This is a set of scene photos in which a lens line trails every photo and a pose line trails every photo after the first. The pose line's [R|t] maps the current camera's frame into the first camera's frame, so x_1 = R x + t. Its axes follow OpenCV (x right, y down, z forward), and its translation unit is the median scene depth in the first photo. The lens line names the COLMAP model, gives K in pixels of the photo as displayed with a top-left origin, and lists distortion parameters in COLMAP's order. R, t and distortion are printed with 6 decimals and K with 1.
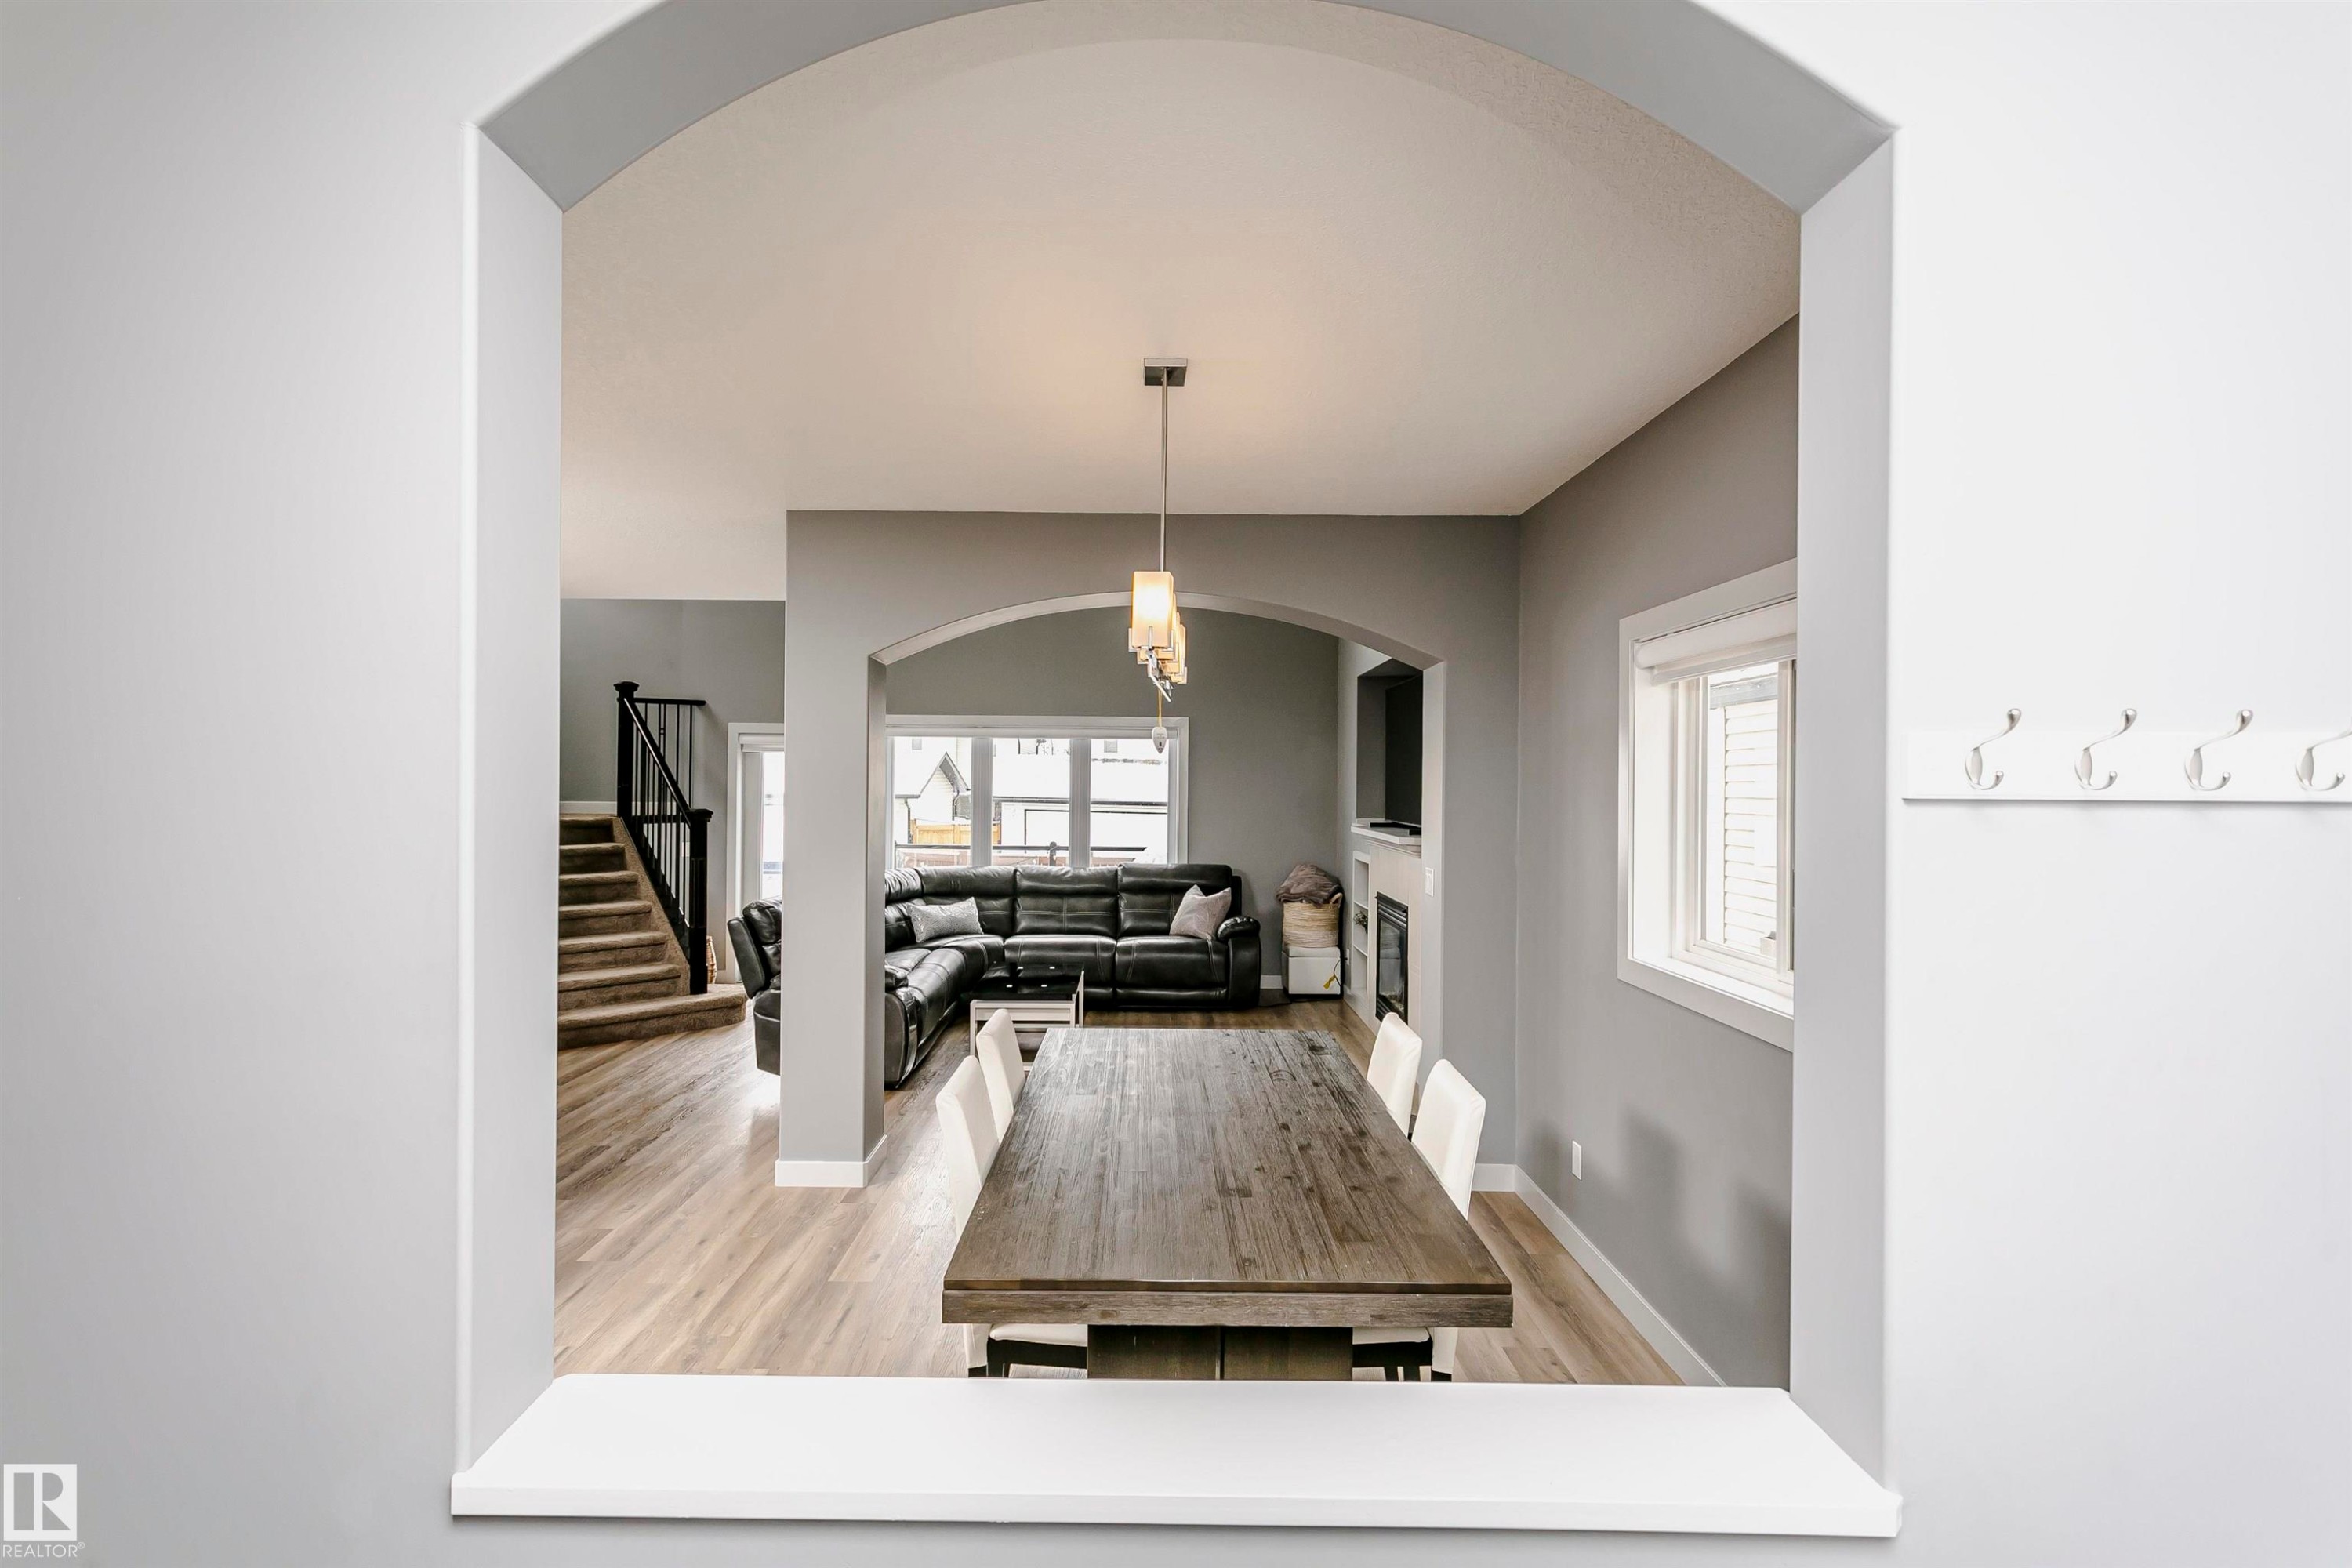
lens RADIAL K [[1097.4, 0, 1166.7], [0, 1097.4, 790.3], [0, 0, 1]] dist [0.004992, 0.000031]
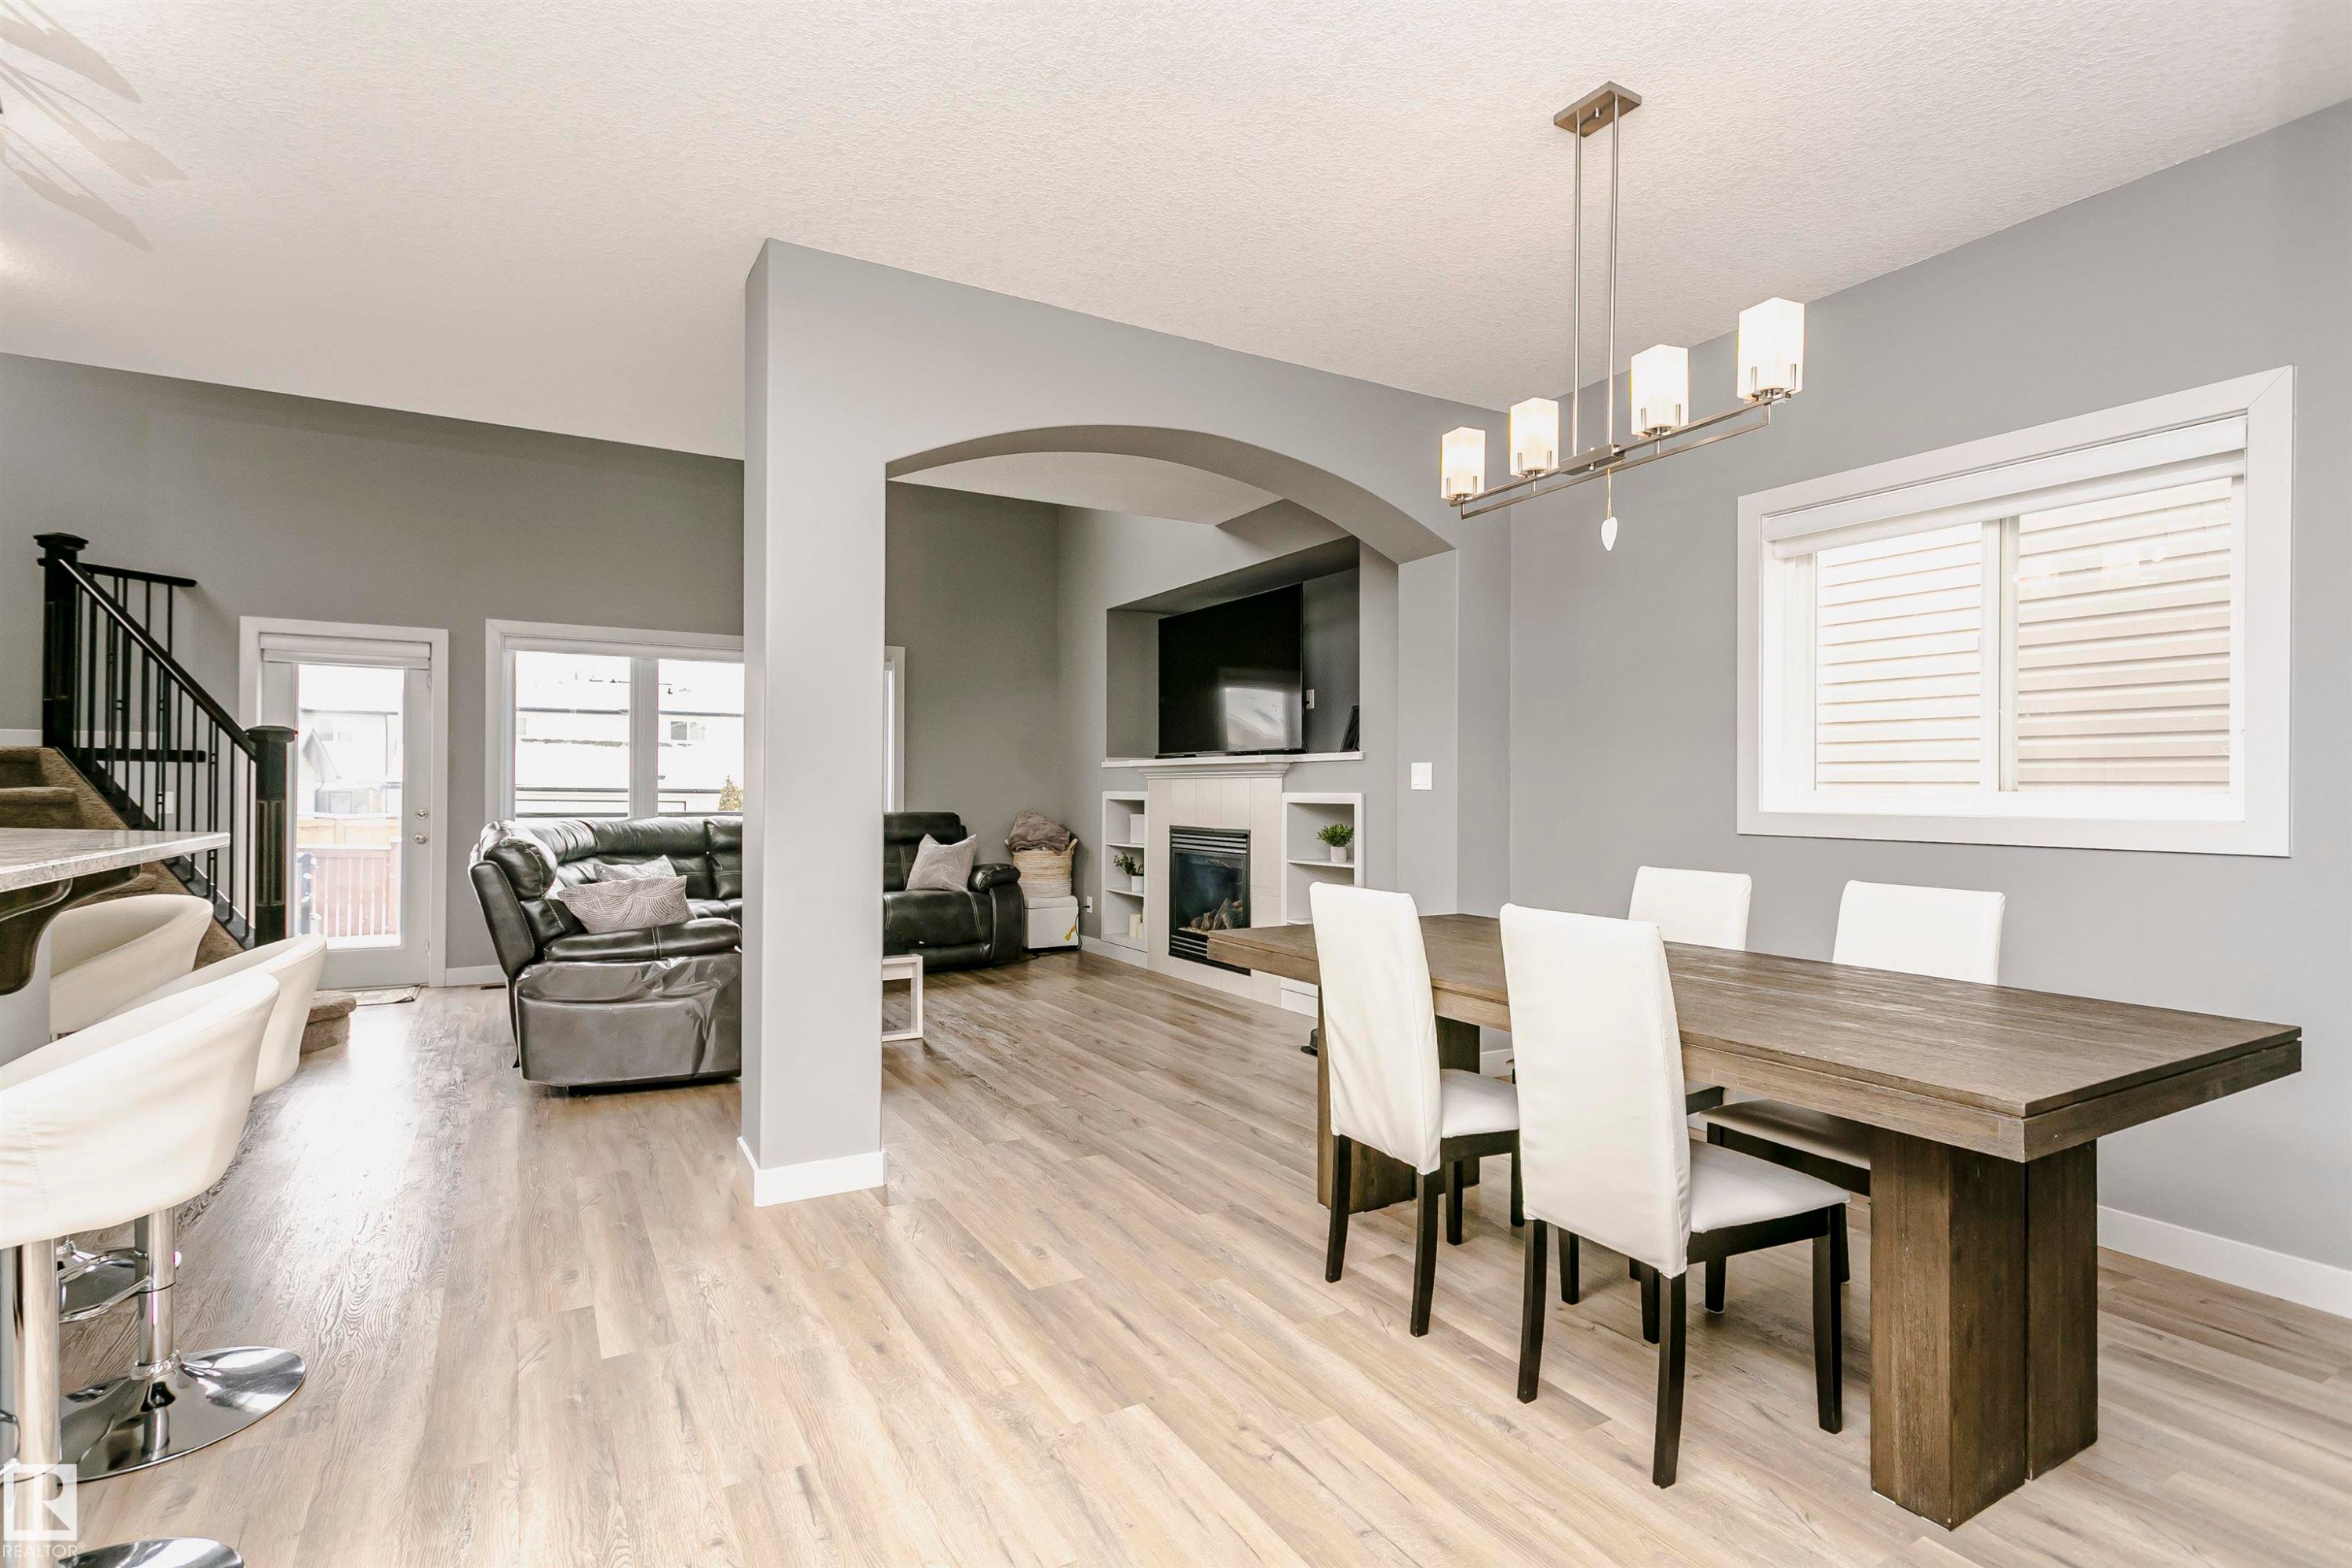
lens RADIAL K [[1097.4, 0, 1165.6], [0, 1097.4, 776.0], [0, 0, 1]] dist [0.004992, 0.000031]
pose [[0.874566, -0.002078, 0.484902, -0.243105], [0.006944, 0.999942, -0.008240, 0.049655], [-0.484857, 0.010574, 0.874530, 0.137721]]
